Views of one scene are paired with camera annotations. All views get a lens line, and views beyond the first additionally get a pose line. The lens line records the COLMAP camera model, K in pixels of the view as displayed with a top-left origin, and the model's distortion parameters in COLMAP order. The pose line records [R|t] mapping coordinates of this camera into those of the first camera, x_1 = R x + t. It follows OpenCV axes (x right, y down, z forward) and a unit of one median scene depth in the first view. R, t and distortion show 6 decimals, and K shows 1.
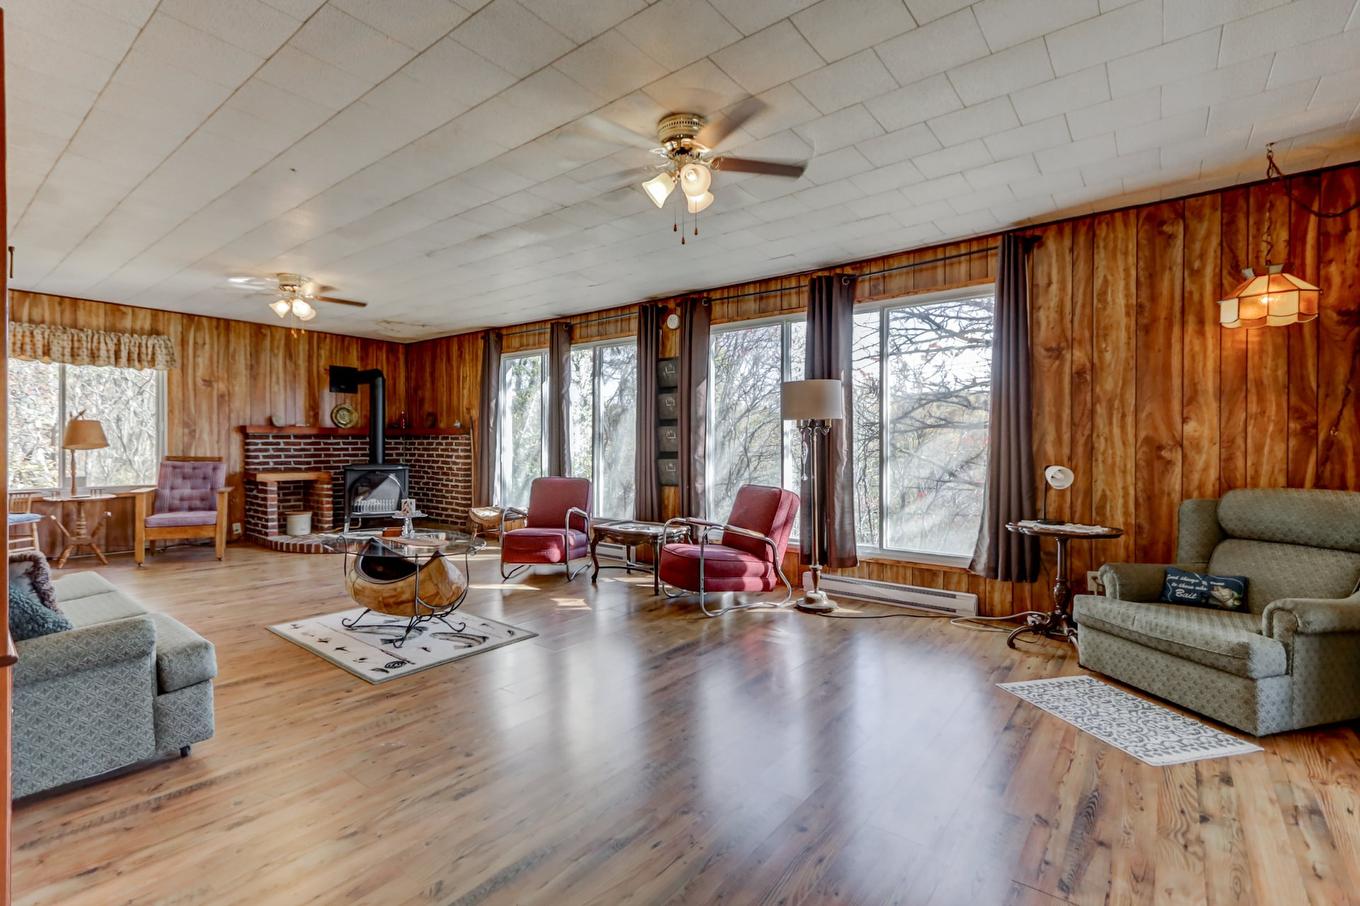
lens RADIAL K [[622.9, 0, 695.6], [0, 622.9, 417.5], [0, 0, 1]] dist [0.003243, 0.000253]
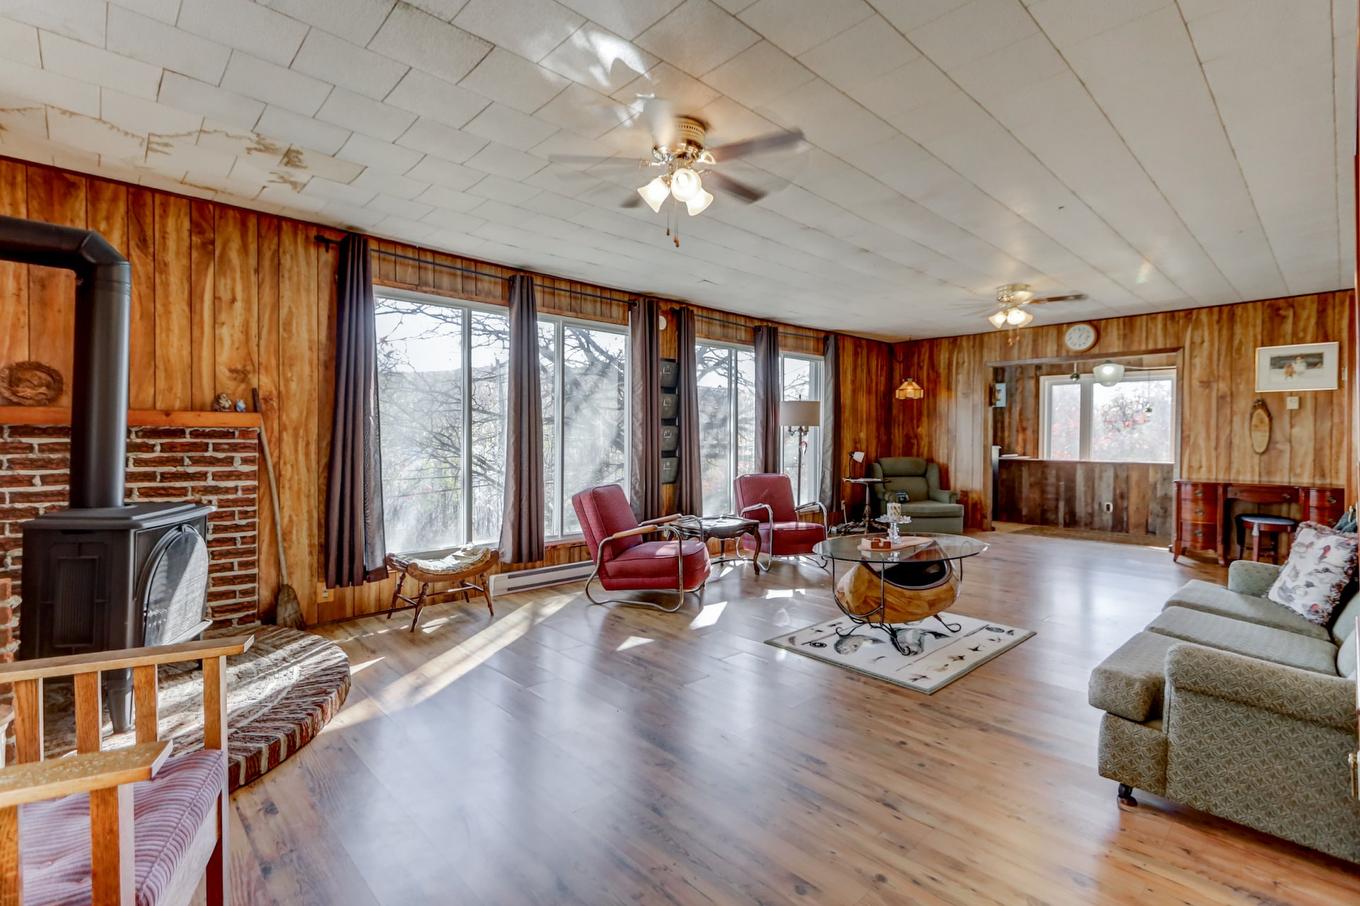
lens RADIAL K [[622.9, 0, 681.1], [0, 622.9, 457.7], [0, 0, 1]] dist [0.003243, 0.000253]
pose [[0.149789, -0.003011, 0.988713, -0.264155], [-0.003709, 0.999987, 0.003608, 0.014756], [-0.988711, -0.004207, 0.149776, 0.213159]]
